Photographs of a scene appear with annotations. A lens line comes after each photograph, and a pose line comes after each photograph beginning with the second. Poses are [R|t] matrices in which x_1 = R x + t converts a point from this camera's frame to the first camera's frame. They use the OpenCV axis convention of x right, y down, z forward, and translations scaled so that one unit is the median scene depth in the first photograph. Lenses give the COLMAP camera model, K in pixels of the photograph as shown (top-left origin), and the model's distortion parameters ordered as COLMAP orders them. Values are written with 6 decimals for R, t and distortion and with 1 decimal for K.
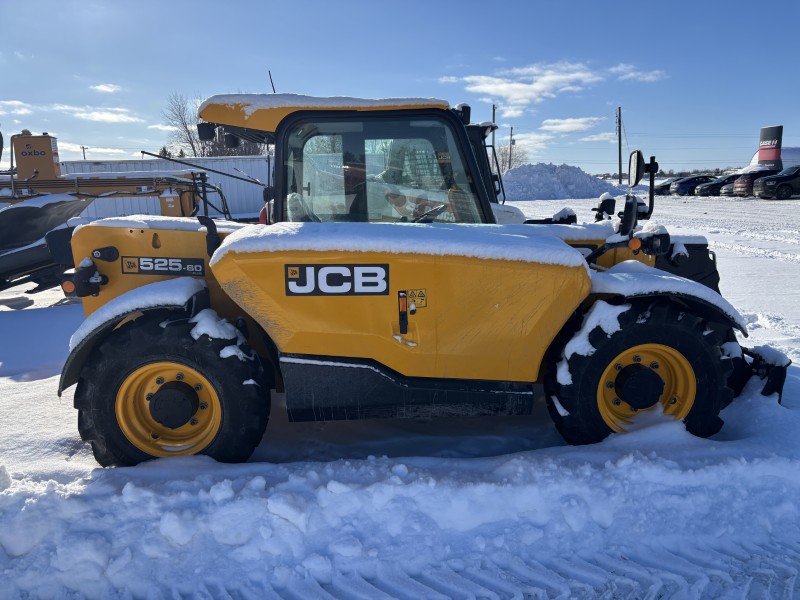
lens RADIAL K [[613.7, 0, 404.3], [0, 613.7, 300.0], [0, 0, 1]] dist [0.016255, -0.005498]
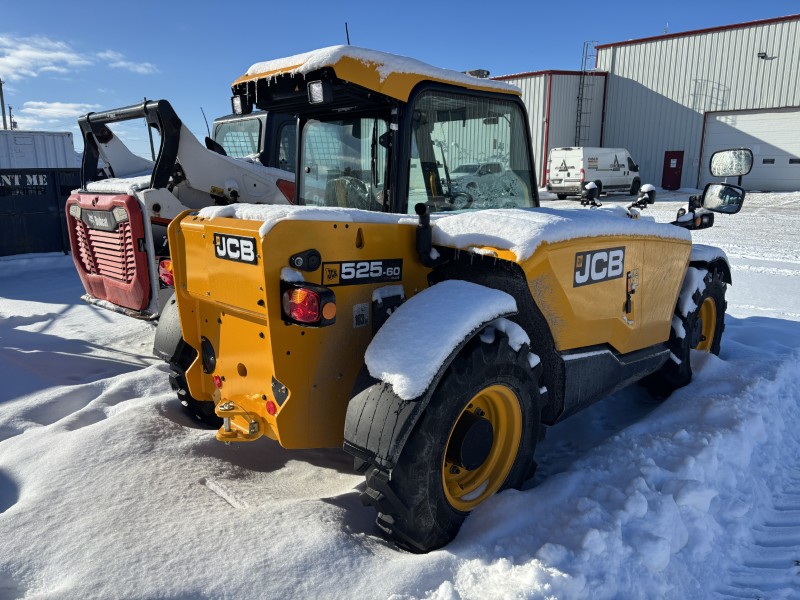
lens RADIAL K [[613.7, 0, 400.1], [0, 613.7, 305.0], [0, 0, 1]] dist [0.016255, -0.005498]
pose [[0.730401, -0.119831, 0.672425, -0.860878], [0.108046, 0.992365, 0.059484, -0.054930], [-0.674419, 0.029205, 0.737771, 0.426882]]
